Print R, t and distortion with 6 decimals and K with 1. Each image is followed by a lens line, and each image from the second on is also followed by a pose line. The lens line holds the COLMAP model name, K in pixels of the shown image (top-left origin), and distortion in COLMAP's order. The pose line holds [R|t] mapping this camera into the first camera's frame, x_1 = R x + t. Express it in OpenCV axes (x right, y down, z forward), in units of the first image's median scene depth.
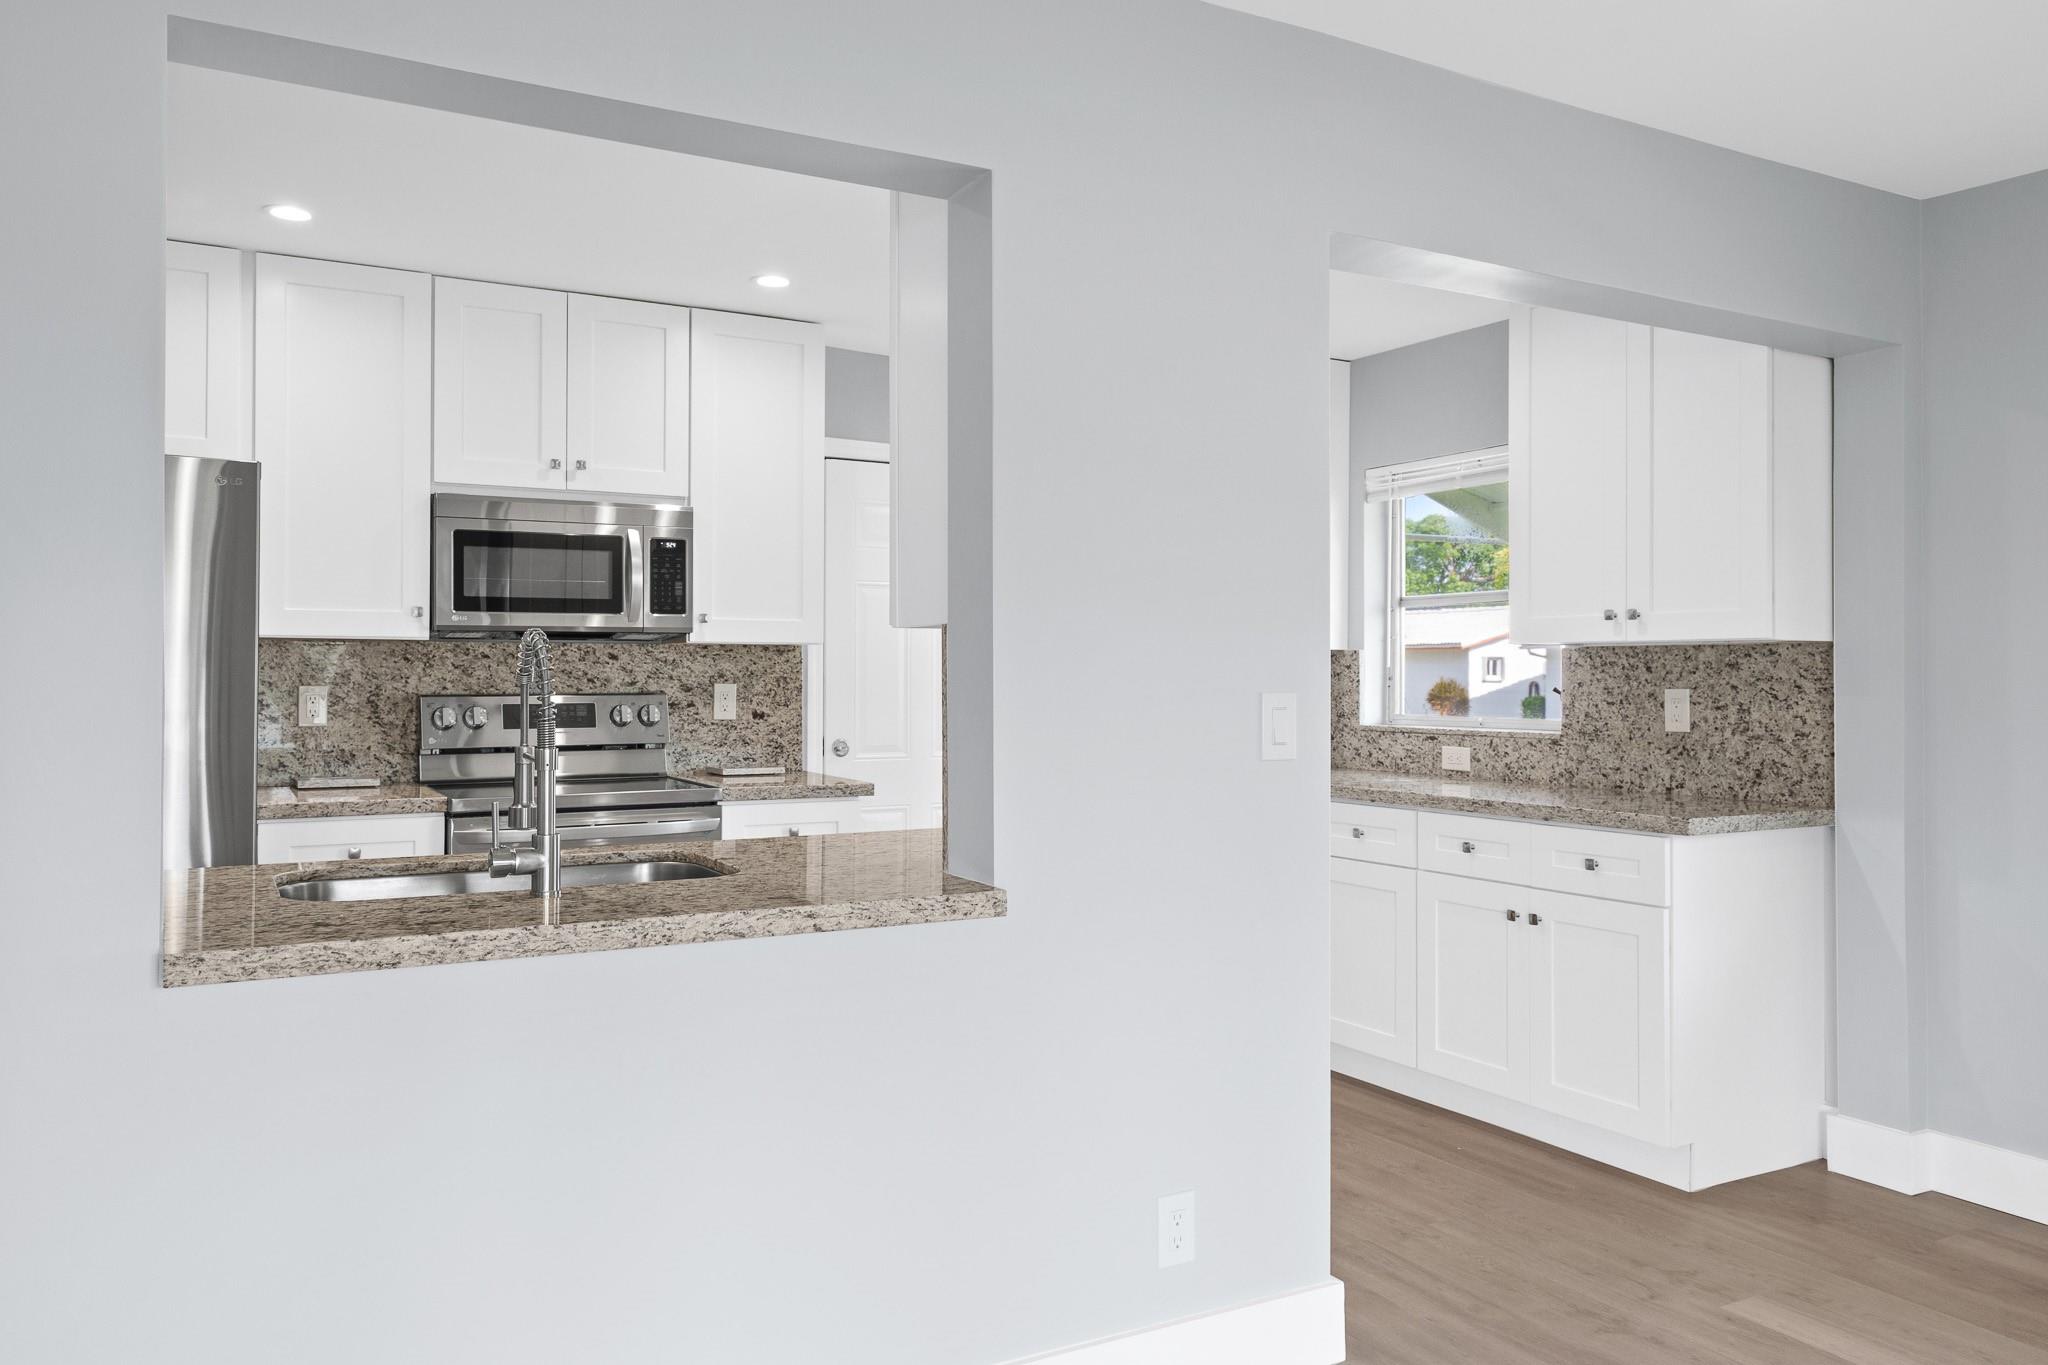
lens RADIAL K [[1468.3, 0, 1028.4], [0, 1468.3, 671.9], [0, 0, 1]] dist [0.017795, 0.000654]
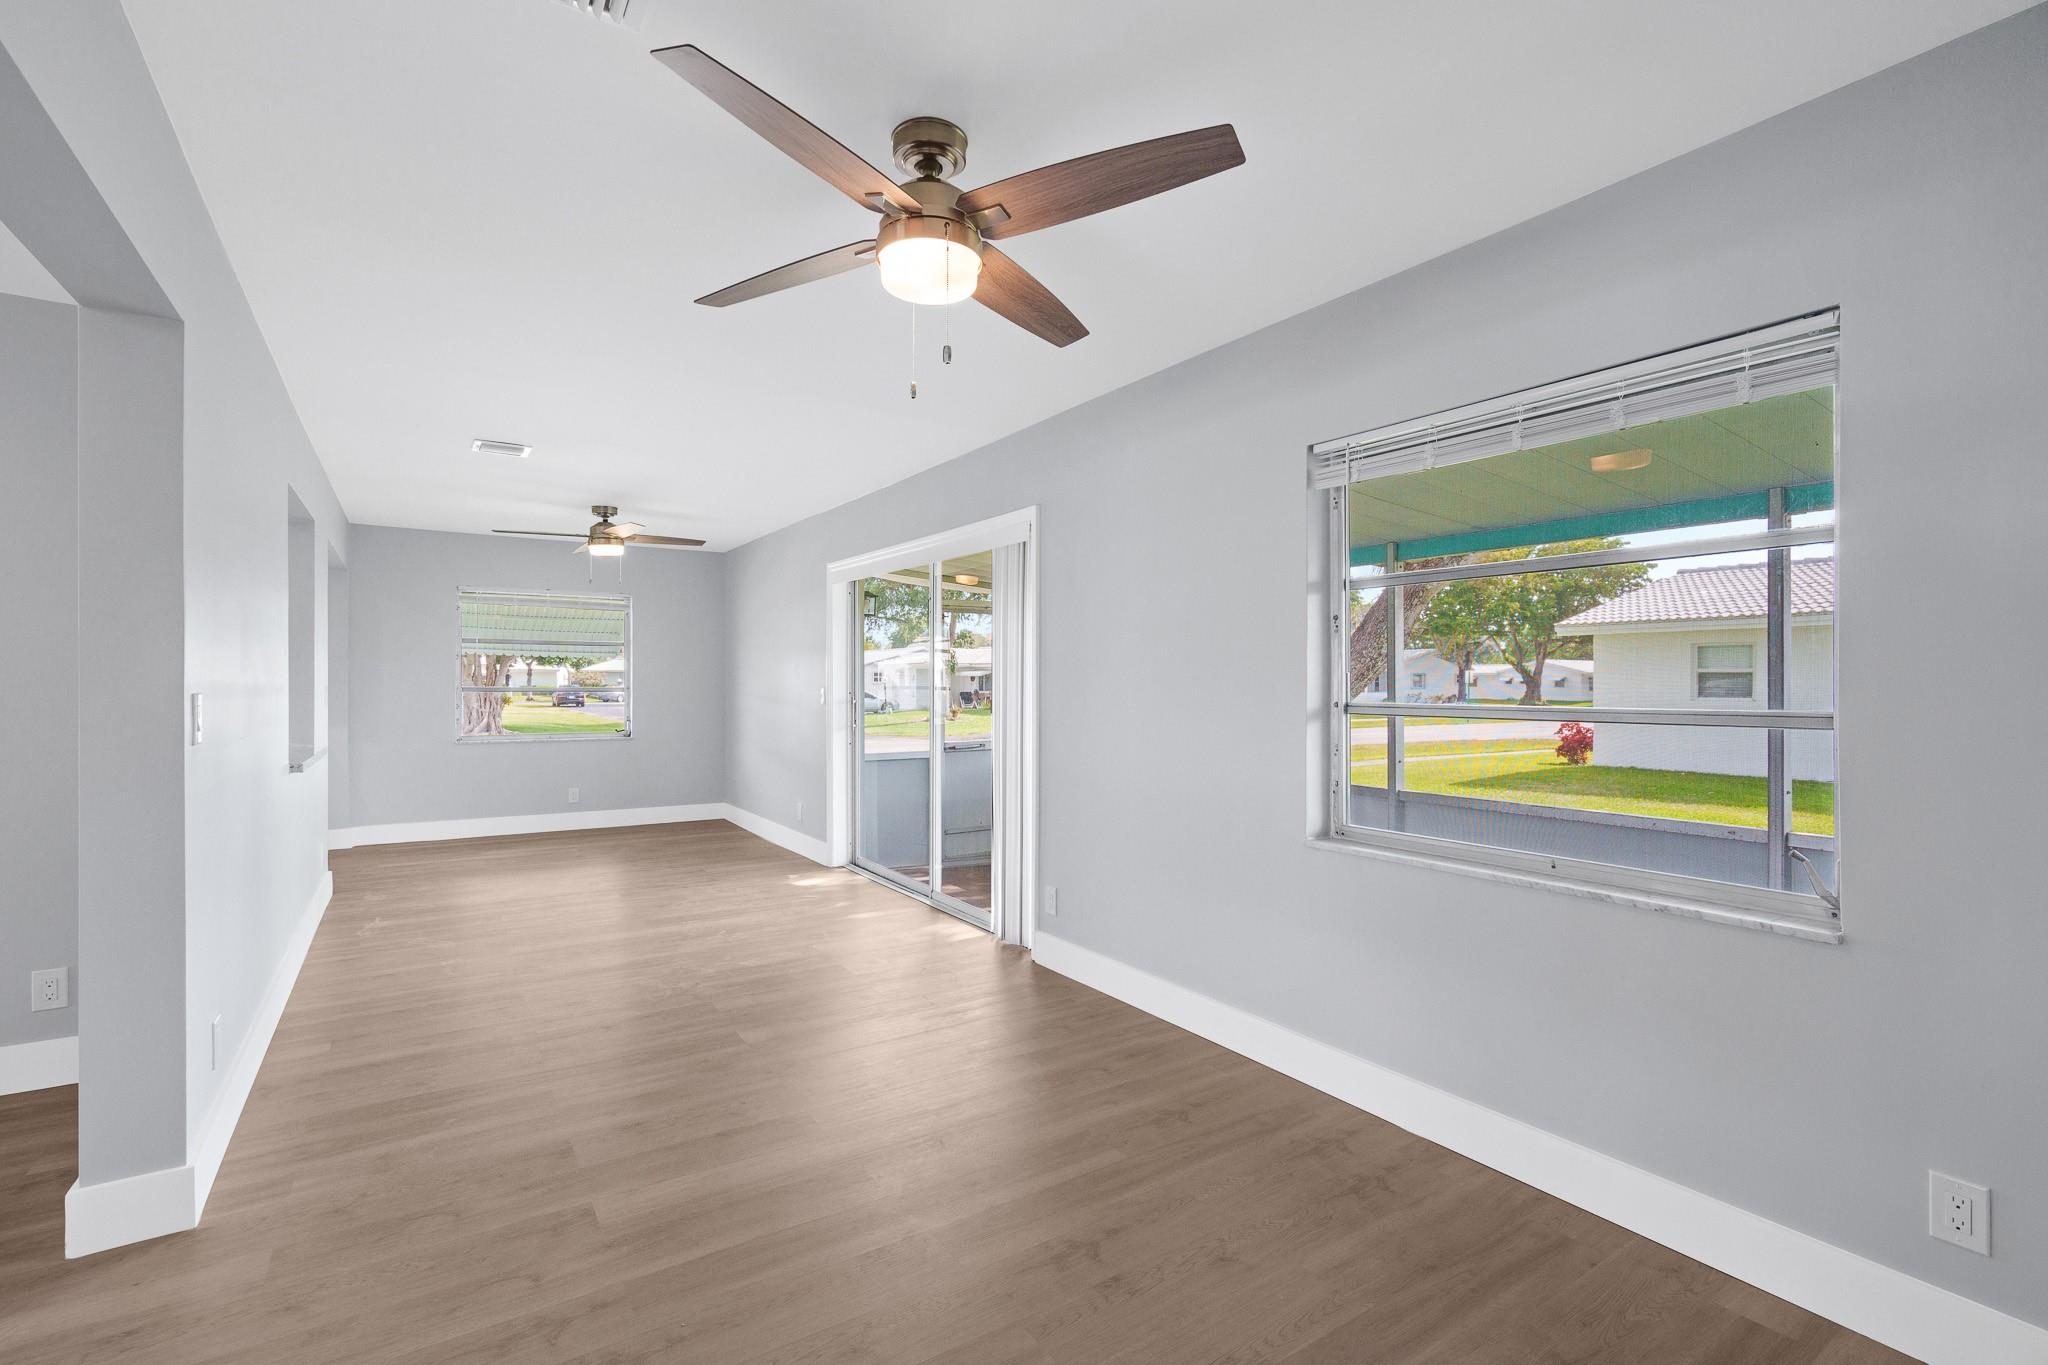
lens RADIAL K [[928.6, 0, 1028.0], [0, 928.6, 684.7], [0, 0, 1]] dist [-0.004300, 0.002614]
pose [[-0.068924, -0.006703, 0.997599, -1.156525], [-0.007714, 0.999951, 0.006186, -0.007863], [-0.997592, -0.007270, -0.068972, -0.222653]]
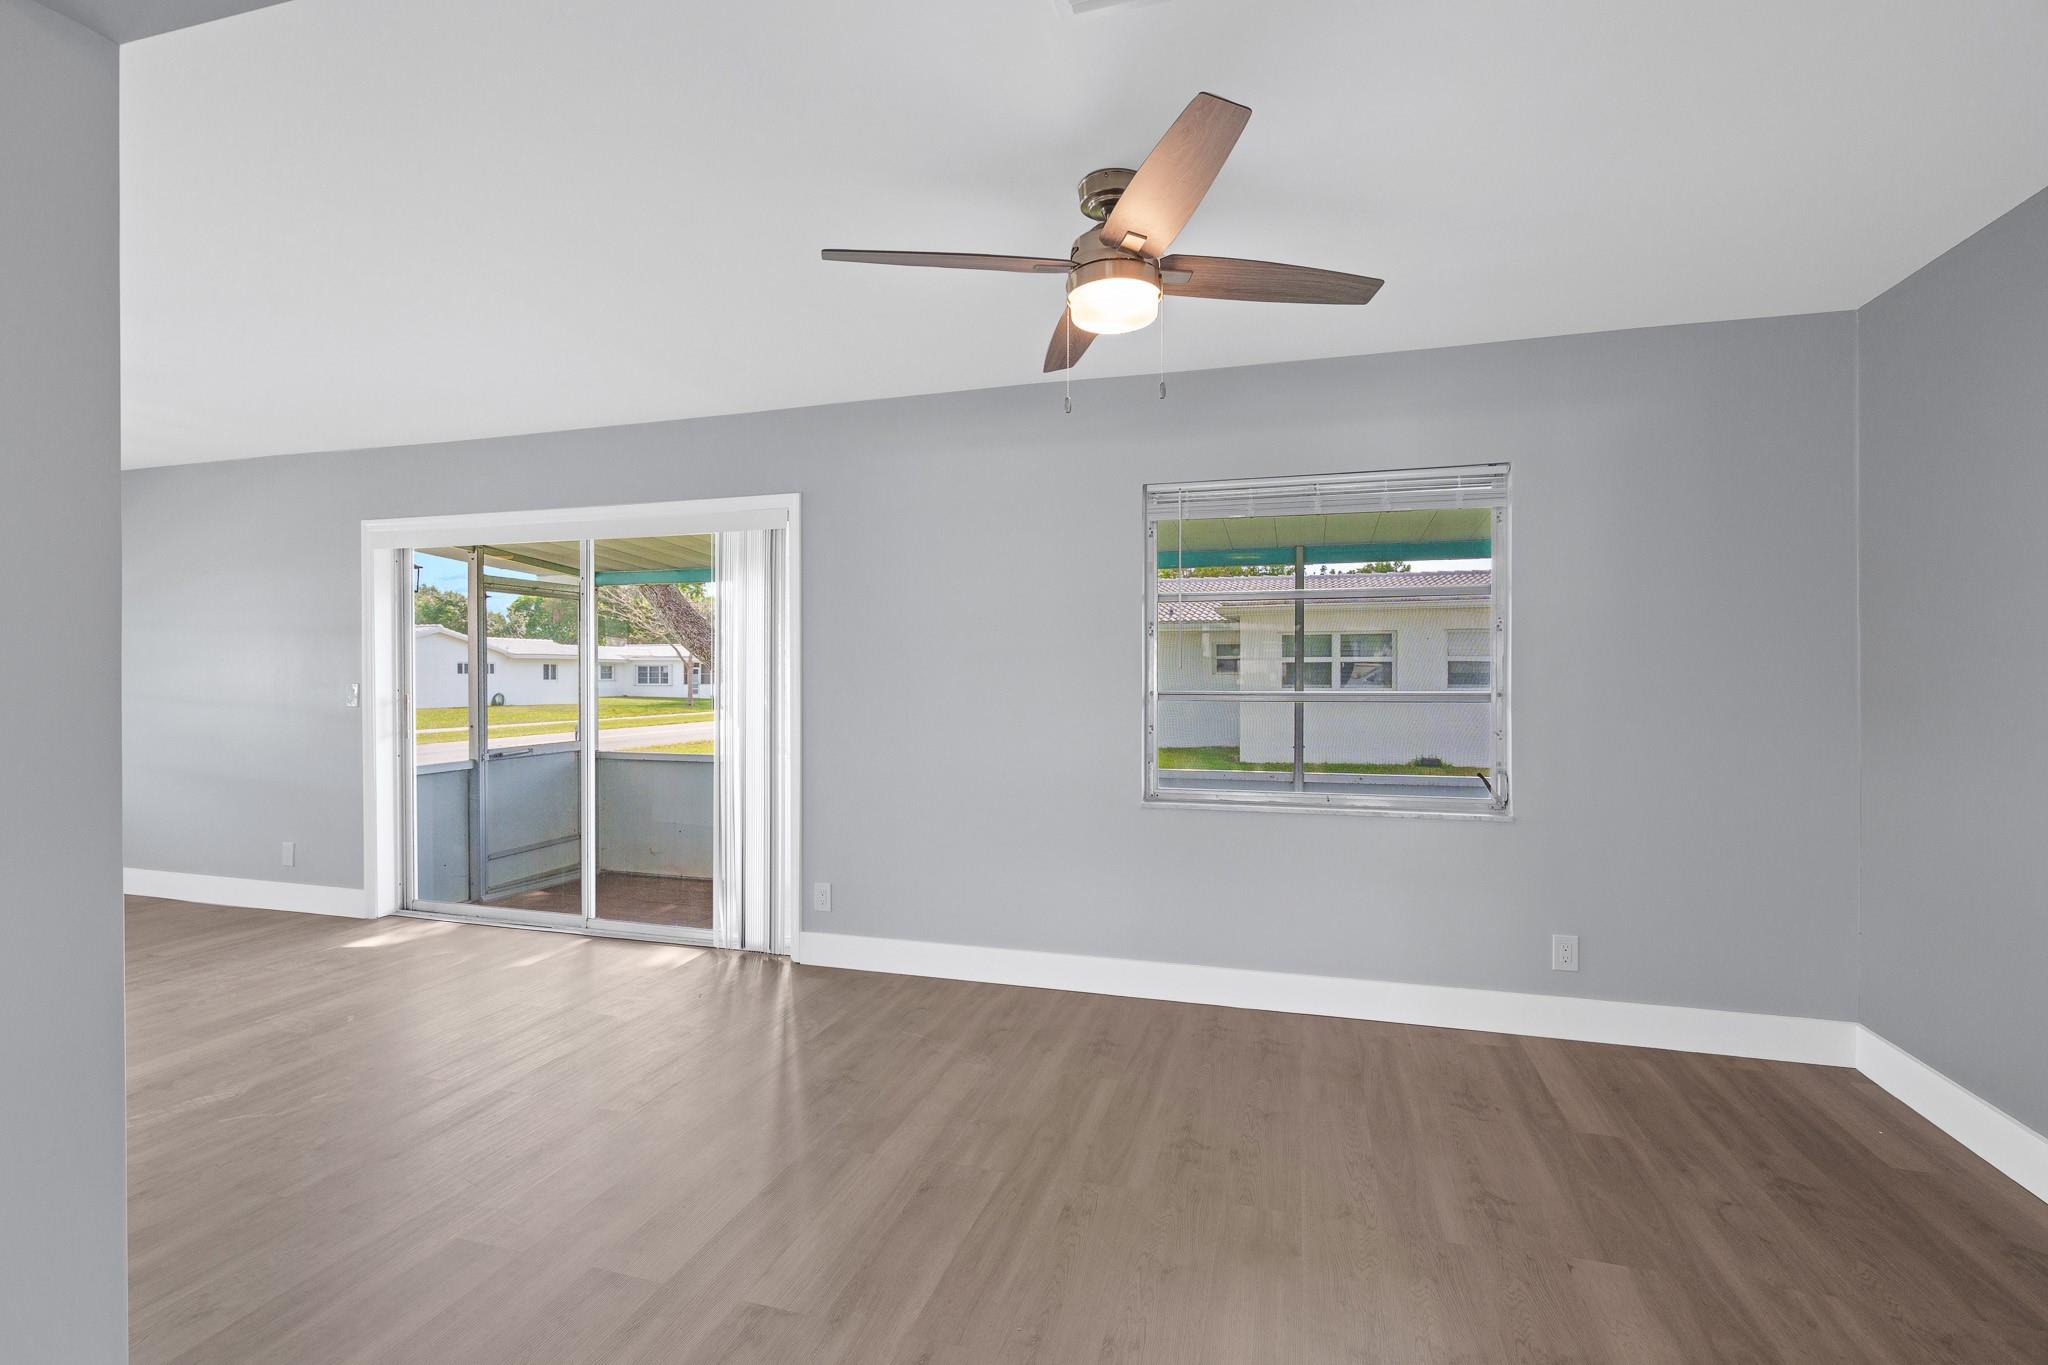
lens RADIAL K [[928.6, 0, 1034.4], [0, 928.6, 685.0], [0, 0, 1]] dist [-0.004300, 0.002614]
pose [[-0.697144, -0.011823, 0.716834, -1.029248], [-0.006031, 0.999925, 0.010626, -0.006942], [-0.716906, 0.003084, -0.697163, 0.182155]]
